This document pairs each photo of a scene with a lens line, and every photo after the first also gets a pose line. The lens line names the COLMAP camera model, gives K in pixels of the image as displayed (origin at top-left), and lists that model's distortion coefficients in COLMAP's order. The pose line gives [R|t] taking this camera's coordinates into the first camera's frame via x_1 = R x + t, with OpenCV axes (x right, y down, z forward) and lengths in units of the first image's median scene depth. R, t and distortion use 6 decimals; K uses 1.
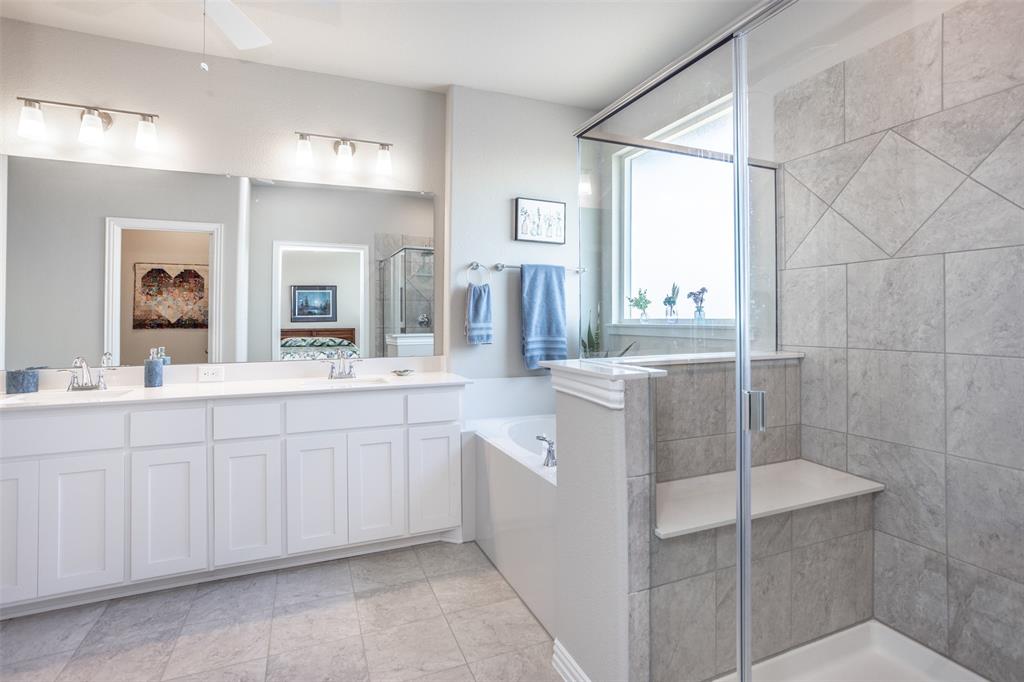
lens RADIAL K [[502.0, 0, 517.2], [0, 502.0, 325.6], [0, 0, 1]] dist [-0.002927, 0.000374]
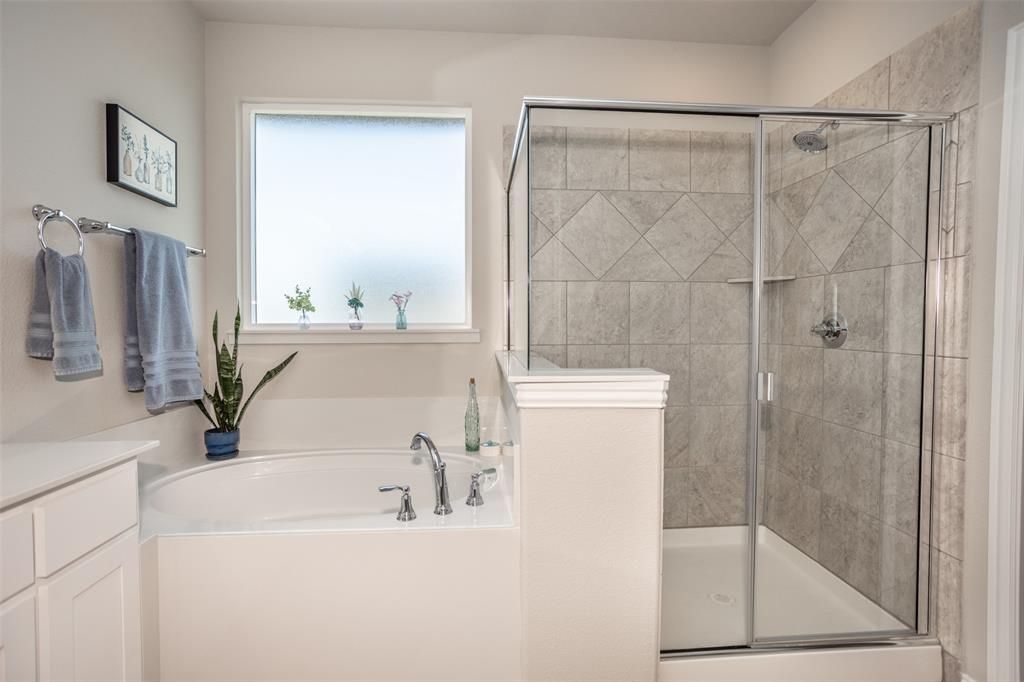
lens RADIAL K [[496.9, 0, 512.0], [0, 496.9, 341.0], [0, 0, 1]] dist [-0.039968, 0.000275]
pose [[0.328588, -0.032907, 0.943900, -0.433619], [0.014256, 0.999452, 0.029881, -0.004414], [-0.944366, 0.003638, 0.328877, 0.481131]]
